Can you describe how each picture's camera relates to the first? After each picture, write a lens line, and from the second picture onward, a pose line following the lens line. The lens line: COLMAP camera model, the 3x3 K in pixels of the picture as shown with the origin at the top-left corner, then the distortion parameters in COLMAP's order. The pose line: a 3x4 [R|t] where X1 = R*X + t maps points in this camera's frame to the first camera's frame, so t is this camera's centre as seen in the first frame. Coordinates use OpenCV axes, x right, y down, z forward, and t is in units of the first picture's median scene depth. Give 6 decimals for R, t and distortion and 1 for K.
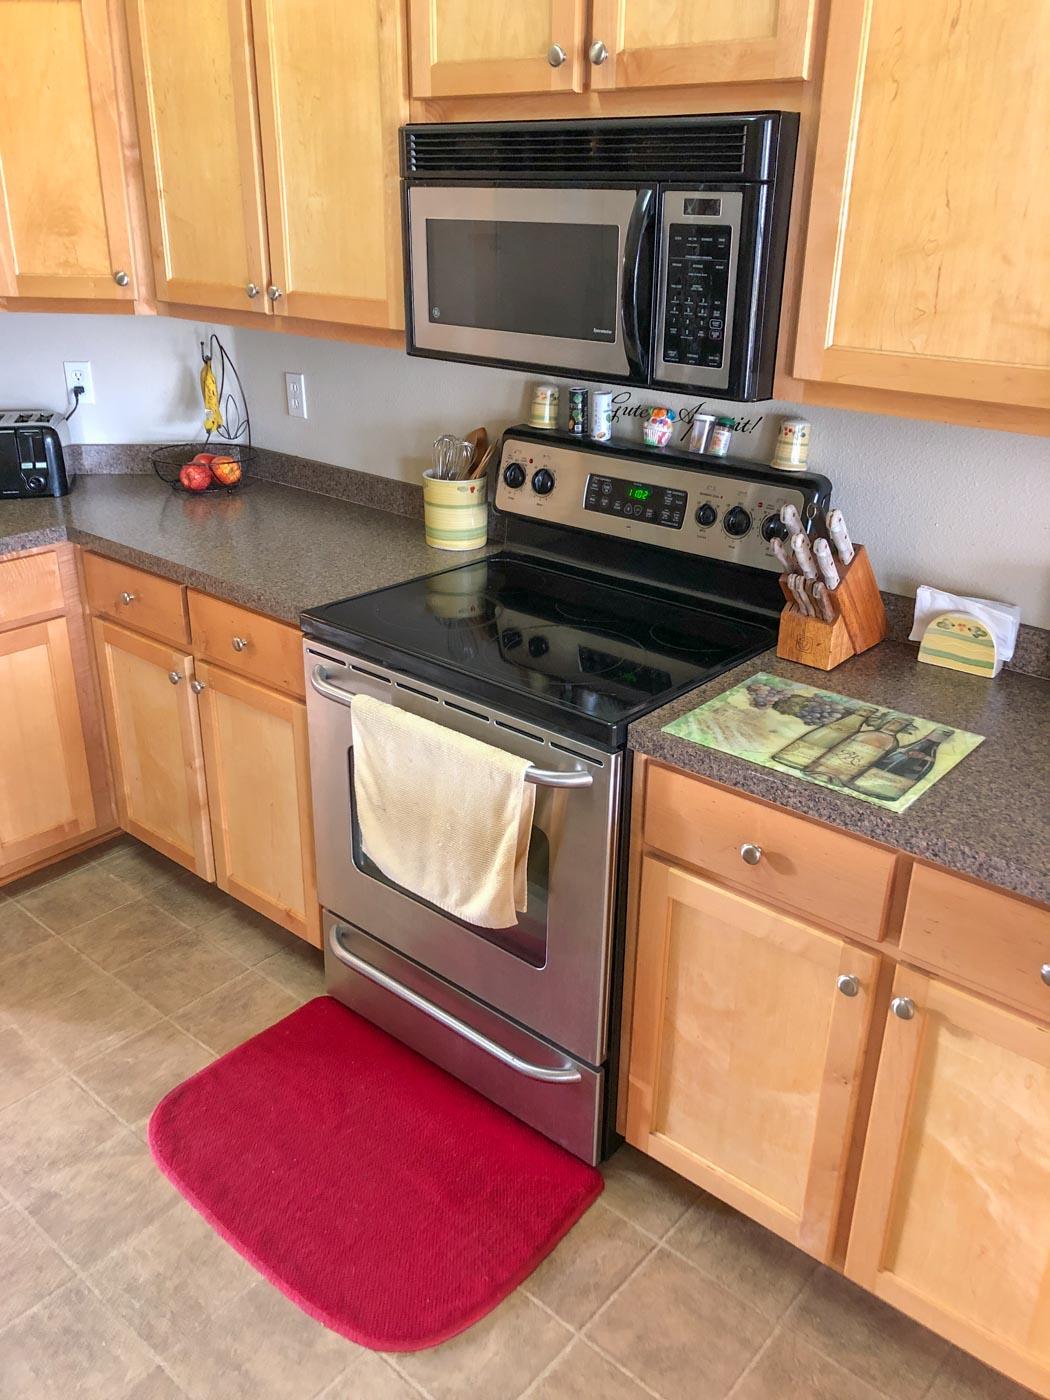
lens RADIAL K [[1141.3, 0, 522.7], [0, 1141.3, 740.7], [0, 0, 1]] dist [0.013936, 0.000718]
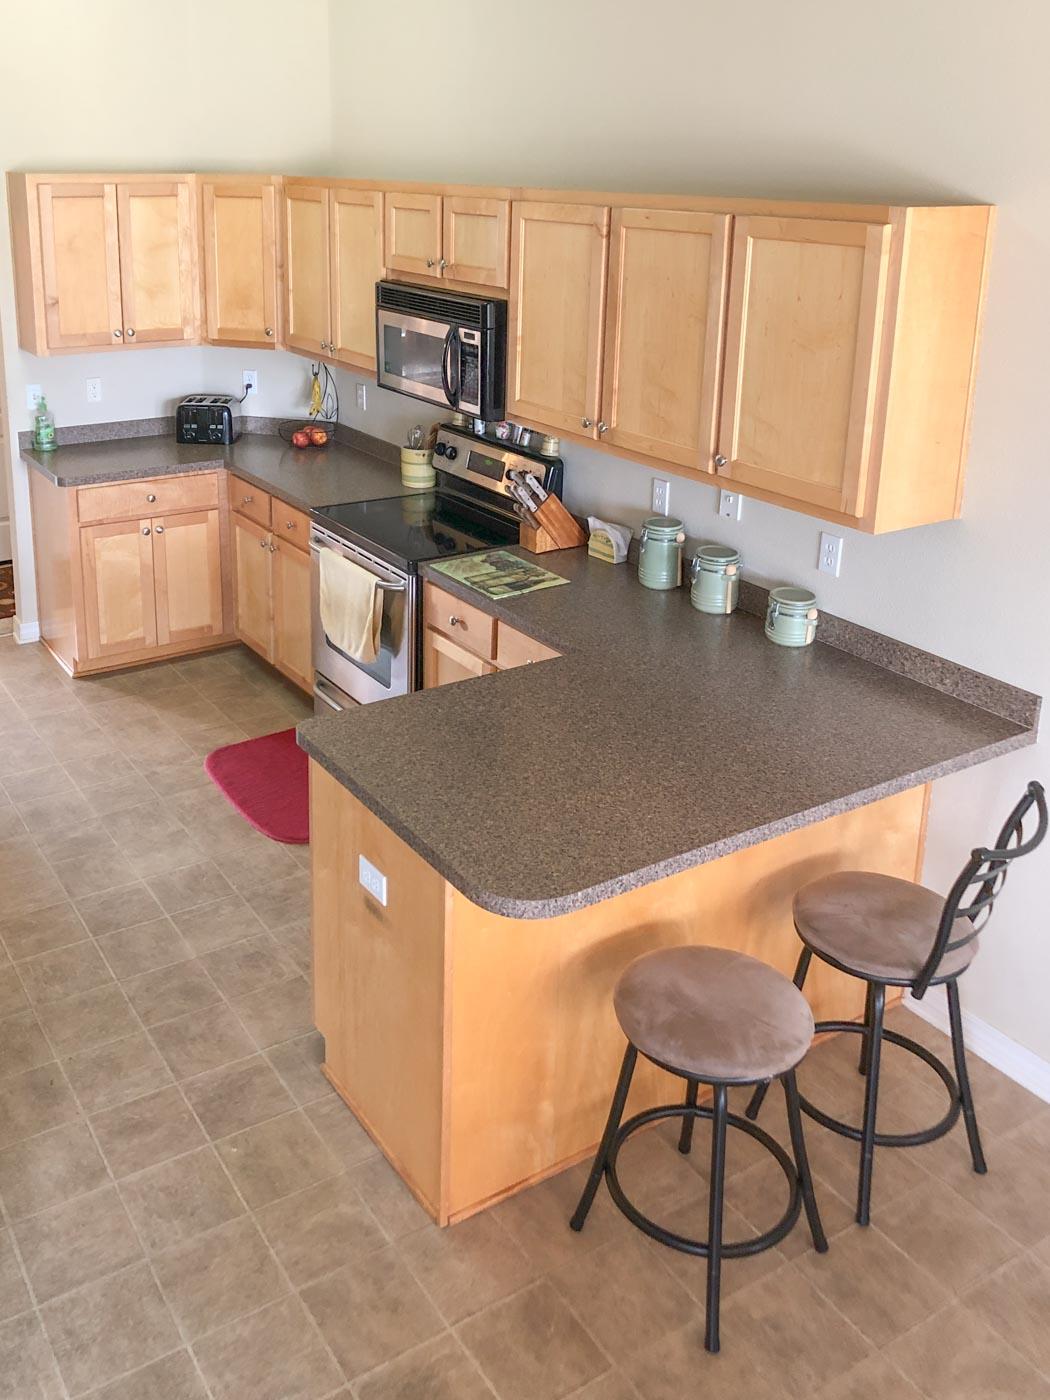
lens RADIAL K [[1214.8, 0, 461.6], [0, 1214.8, 625.6], [0, 0, 1]] dist [0.011149, 0.006399]
pose [[0.961140, 0.105754, -0.255001, 0.552666], [-0.127347, 0.989409, -0.069664, 0.182415], [0.244933, 0.099431, 0.964428, -0.856580]]
